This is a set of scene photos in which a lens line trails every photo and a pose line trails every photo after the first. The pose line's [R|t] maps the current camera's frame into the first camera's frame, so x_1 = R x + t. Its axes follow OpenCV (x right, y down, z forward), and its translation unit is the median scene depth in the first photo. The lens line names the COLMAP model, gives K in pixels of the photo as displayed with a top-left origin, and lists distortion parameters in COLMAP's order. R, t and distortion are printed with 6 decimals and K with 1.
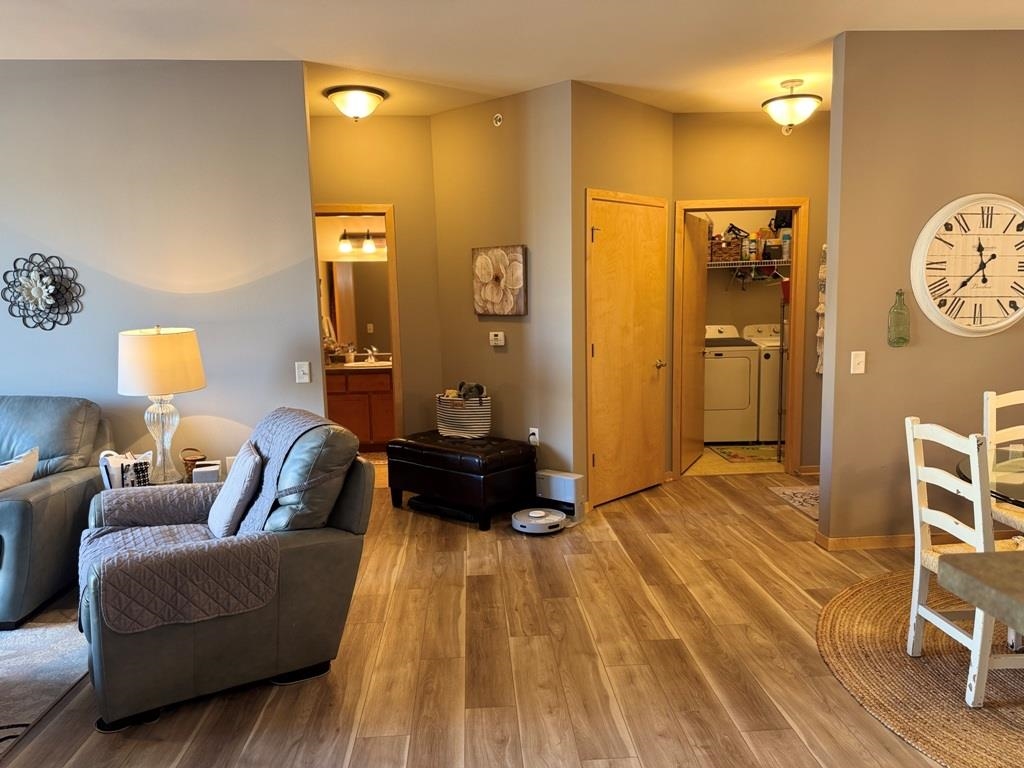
lens RADIAL K [[726.1, 0, 511.4], [0, 726.1, 385.4], [0, 0, 1]] dist [0.055440, -0.063093]
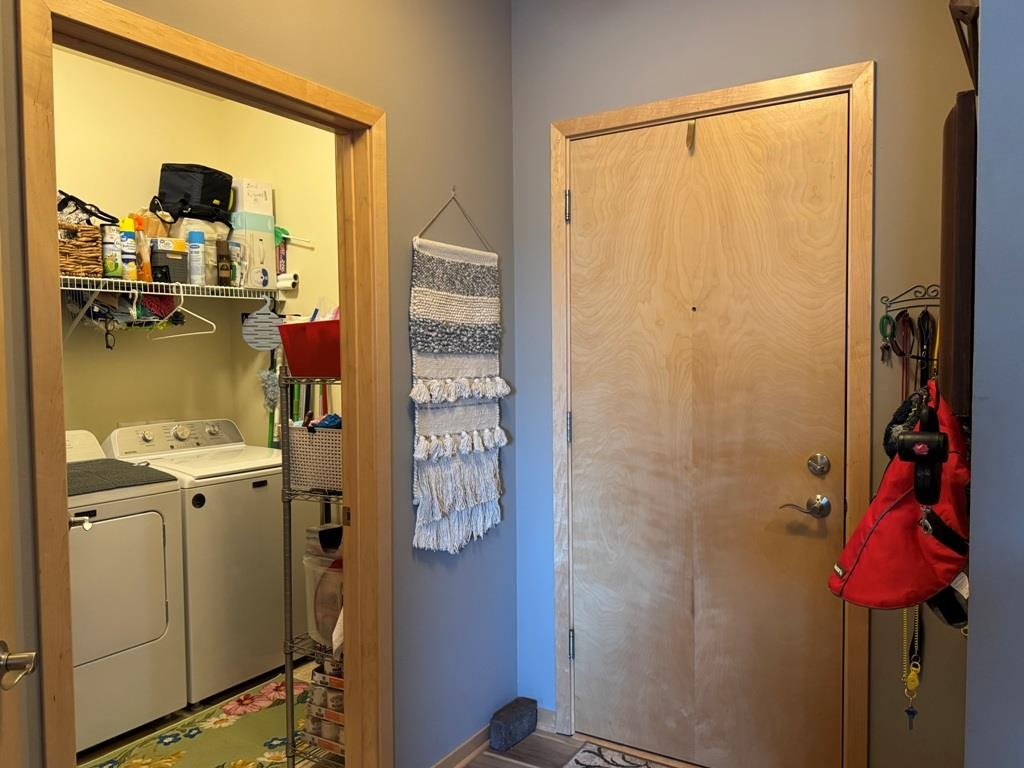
lens RADIAL K [[797.6, 0, 511.6], [0, 797.6, 389.3], [0, 0, 1]] dist [0.060452, -0.095629]
pose [[0.559567, -0.023213, 0.828460, 0.058613], [0.099208, 0.994296, -0.039148, -0.063663], [-0.822826, 0.104095, 0.558678, 0.540457]]
